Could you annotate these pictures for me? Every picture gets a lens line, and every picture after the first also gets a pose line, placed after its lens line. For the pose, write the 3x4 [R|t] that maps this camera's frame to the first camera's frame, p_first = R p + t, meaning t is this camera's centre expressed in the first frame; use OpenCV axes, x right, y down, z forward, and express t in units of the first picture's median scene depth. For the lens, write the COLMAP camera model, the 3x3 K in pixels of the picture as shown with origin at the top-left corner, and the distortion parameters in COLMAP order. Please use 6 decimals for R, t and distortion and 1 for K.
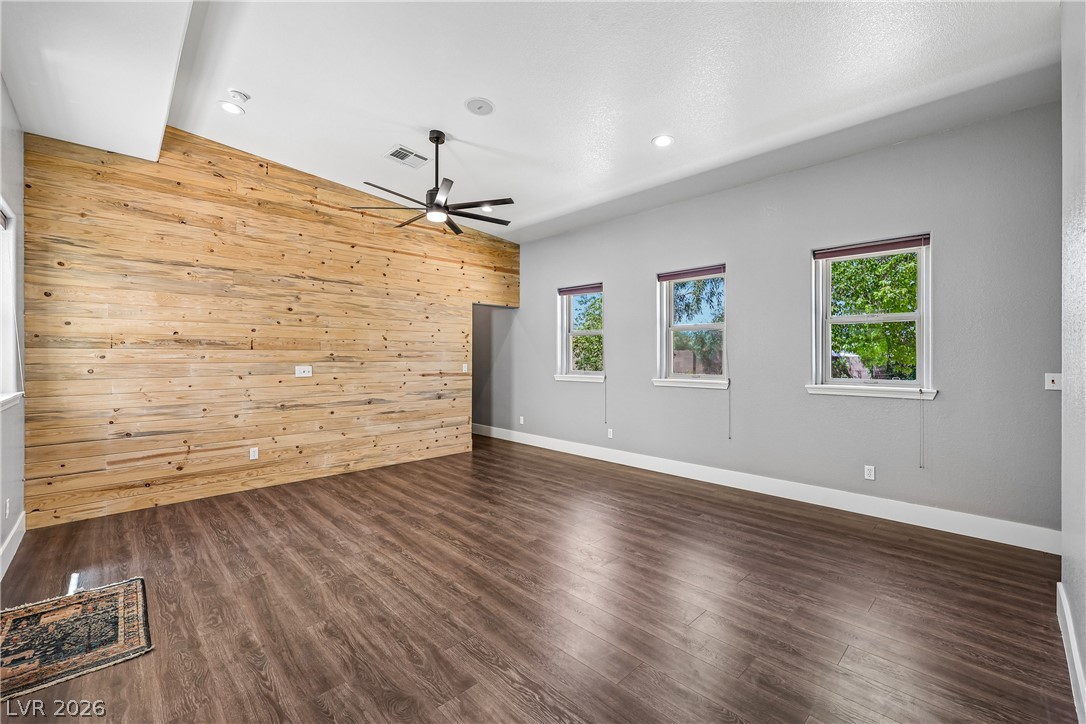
lens RADIAL K [[440.1, 0, 545.3], [0, 440.1, 355.2], [0, 0, 1]] dist [-0.000731, -0.000111]
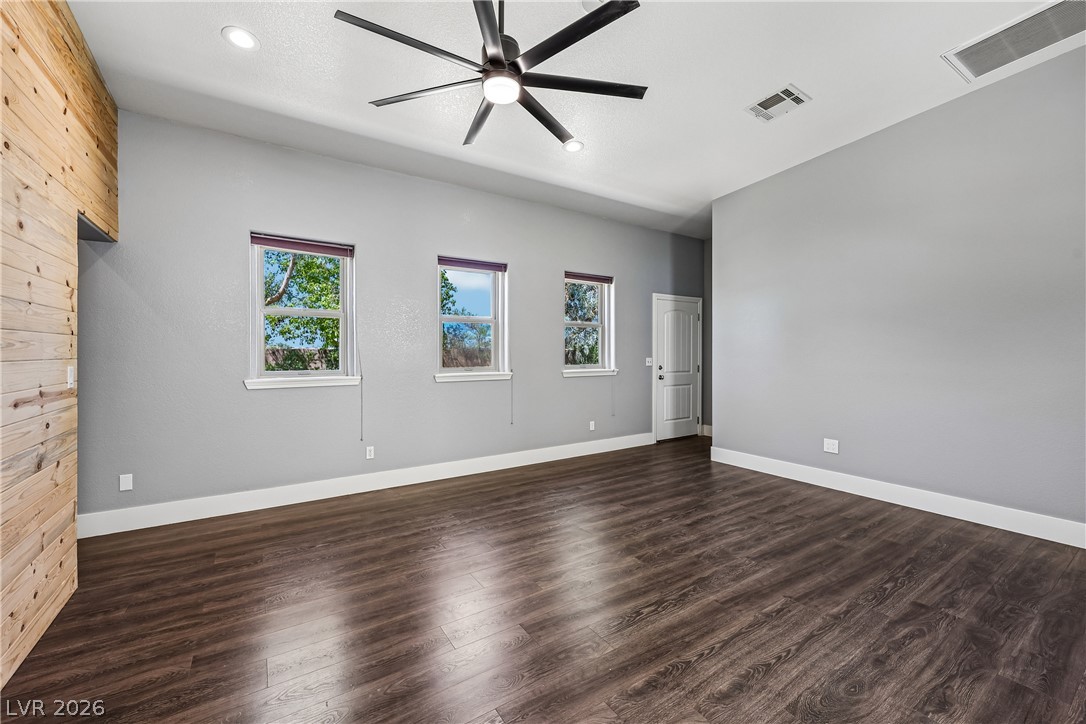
lens RADIAL K [[440.1, 0, 536.5], [0, 440.1, 347.0], [0, 0, 1]] dist [-0.000731, -0.000111]
pose [[0.203244, 0.009607, 0.979081, -0.983631], [-0.004112, 0.999951, -0.008958, 0.010931], [-0.979120, -0.002205, 0.203273, 1.089262]]
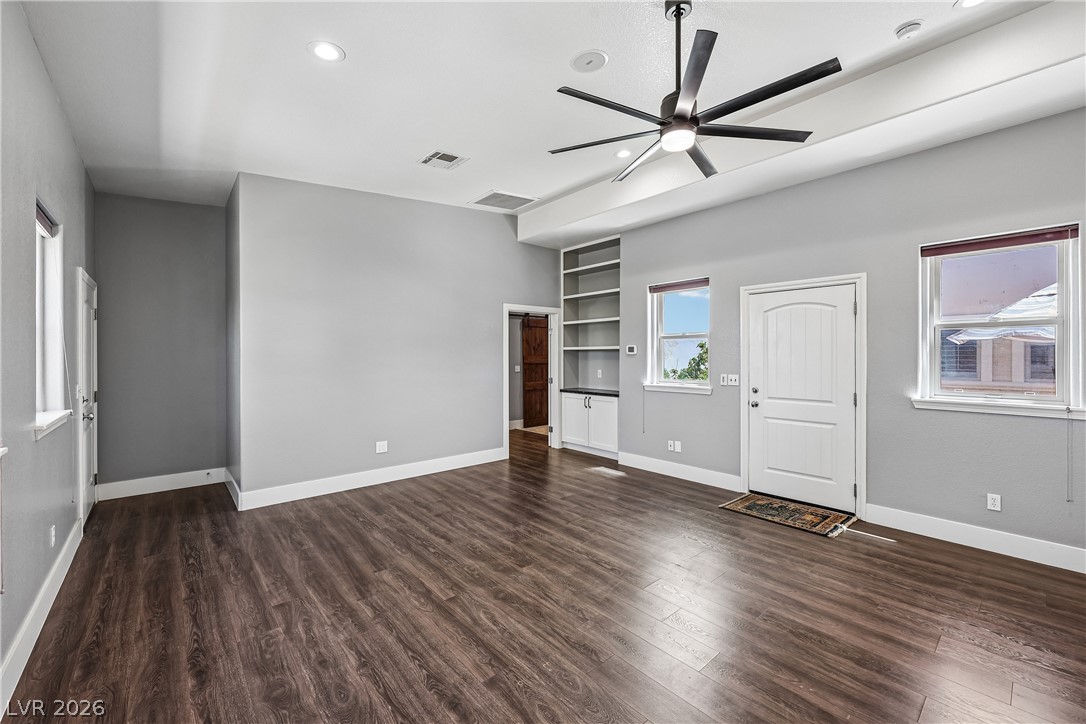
lens RADIAL K [[440.1, 0, 541.5], [0, 440.1, 364.3], [0, 0, 1]] dist [-0.000731, -0.000111]
pose [[-0.998061, 0.003545, 0.062148, -0.127419], [0.004669, 0.999828, 0.017940, -0.028820], [-0.062074, 0.018196, -0.997906, 2.055514]]
